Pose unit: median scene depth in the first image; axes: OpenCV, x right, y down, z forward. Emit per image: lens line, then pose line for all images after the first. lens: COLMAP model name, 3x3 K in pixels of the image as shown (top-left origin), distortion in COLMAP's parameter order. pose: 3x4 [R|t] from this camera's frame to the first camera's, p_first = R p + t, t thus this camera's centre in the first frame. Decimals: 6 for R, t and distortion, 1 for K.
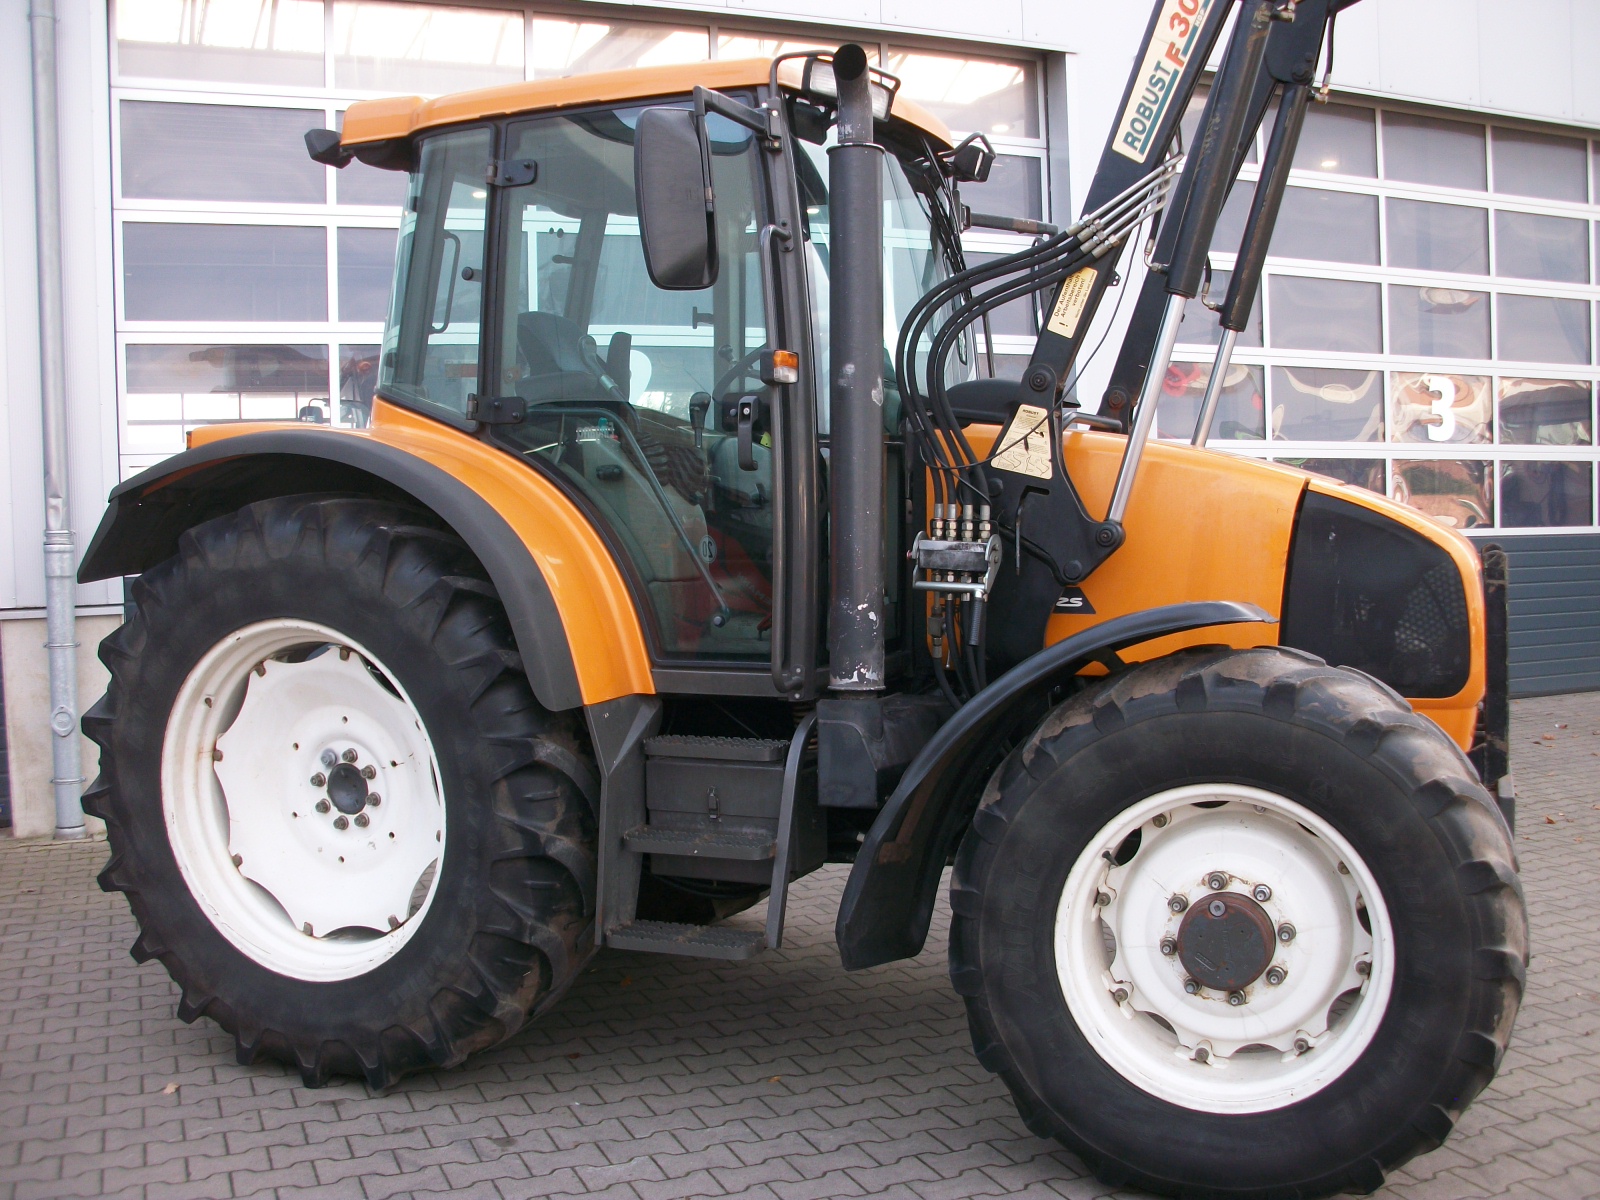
lens RADIAL K [[1665.4, 0, 839.1], [0, 1665.4, 619.0], [0, 0, 1]] dist [-0.288962, 0.354323]
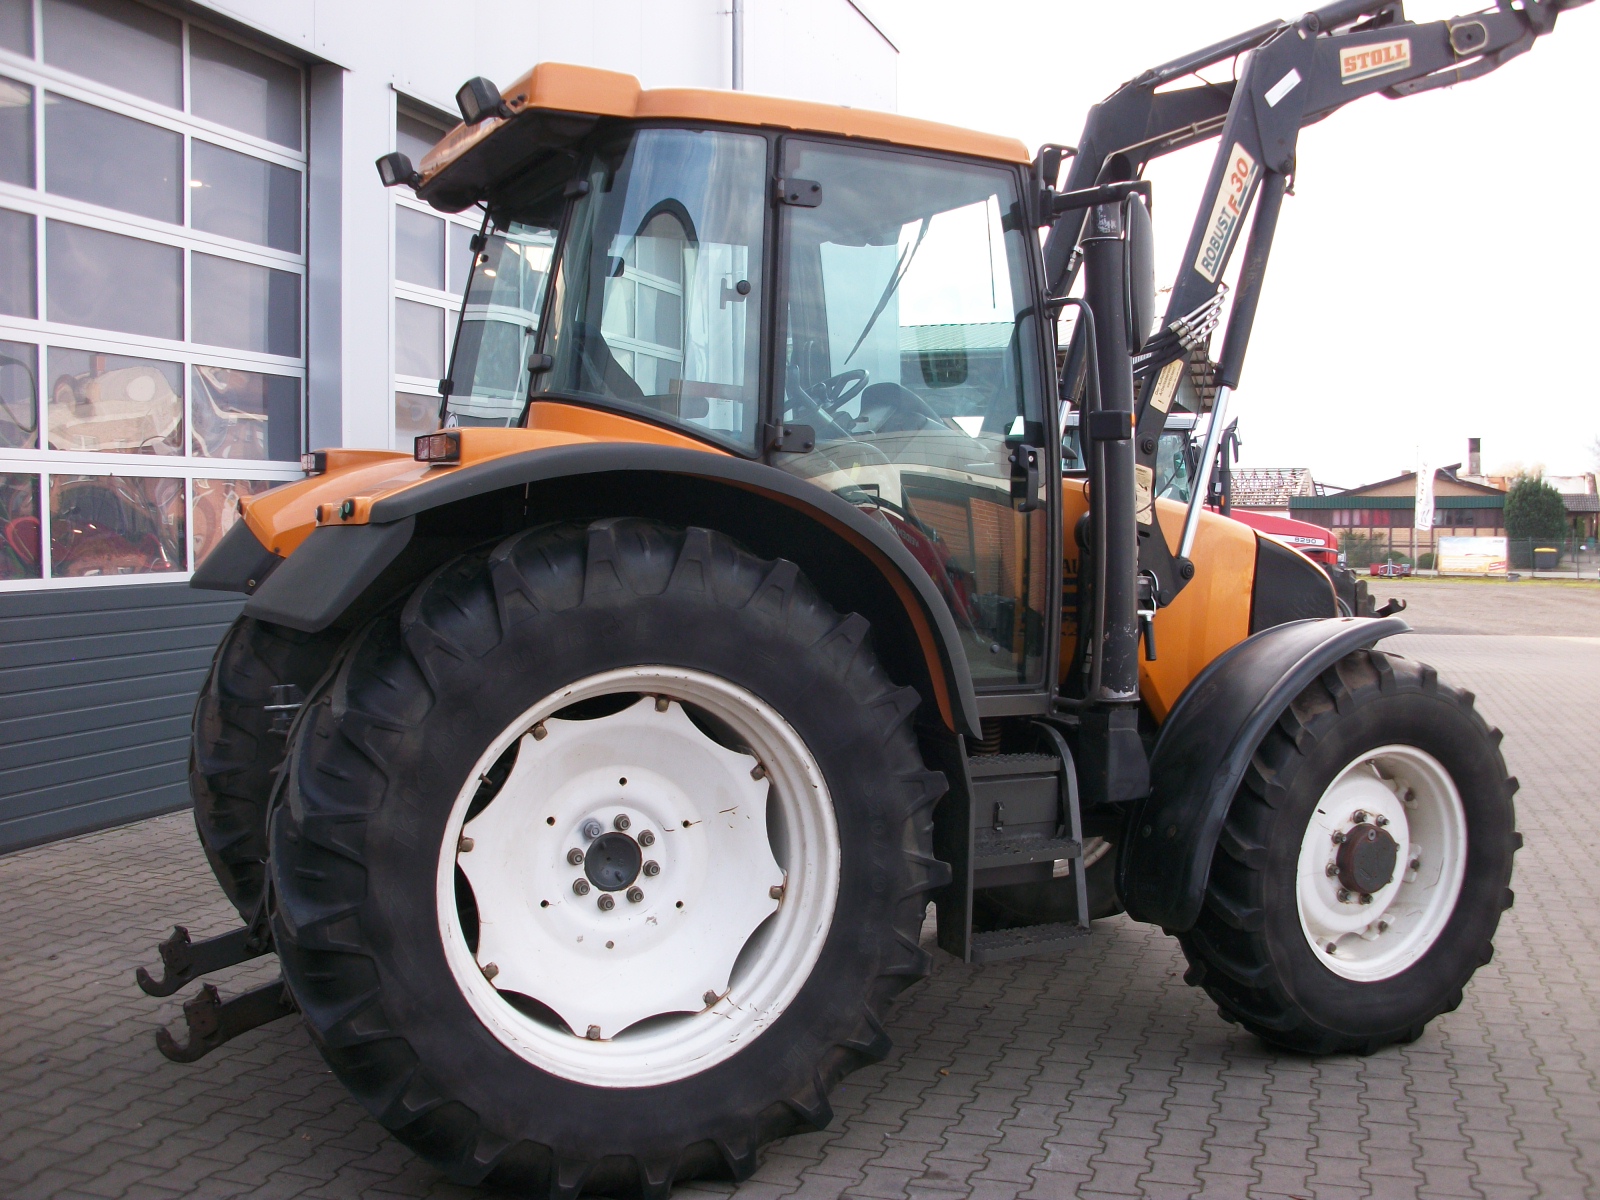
lens RADIAL K [[1665.4, 0, 839.1], [0, 1665.4, 619.0], [0, 0, 1]] dist [-0.288962, 0.354323]
pose [[0.654631, -0.023162, 0.755594, -0.975393], [0.033727, 0.999430, 0.001416, -0.023612], [-0.755196, 0.024557, 0.655039, 0.369458]]
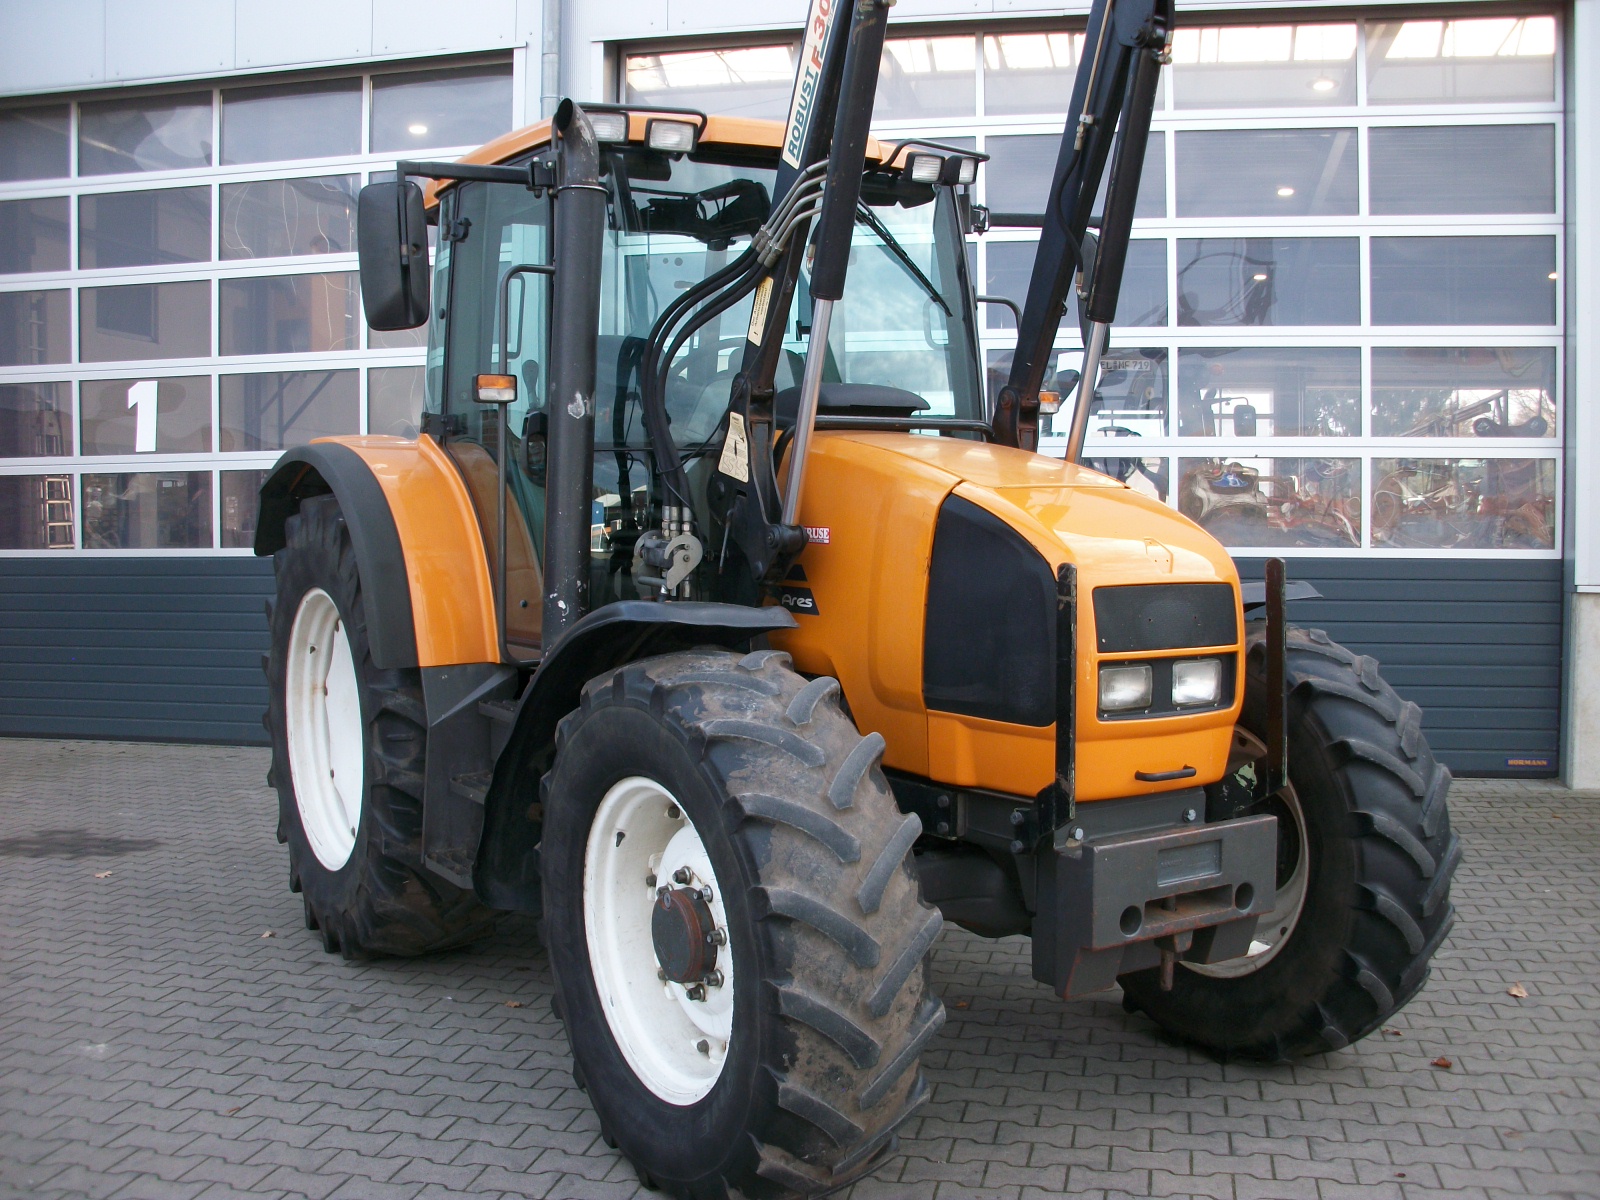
lens RADIAL K [[1665.4, 0, 839.1], [0, 1665.4, 619.0], [0, 0, 1]] dist [-0.288962, 0.354323]
pose [[0.817344, 0.052030, -0.573796, 0.787202], [-0.050404, 0.998553, 0.018747, -0.021541], [0.573941, 0.013599, 0.818783, 0.179923]]
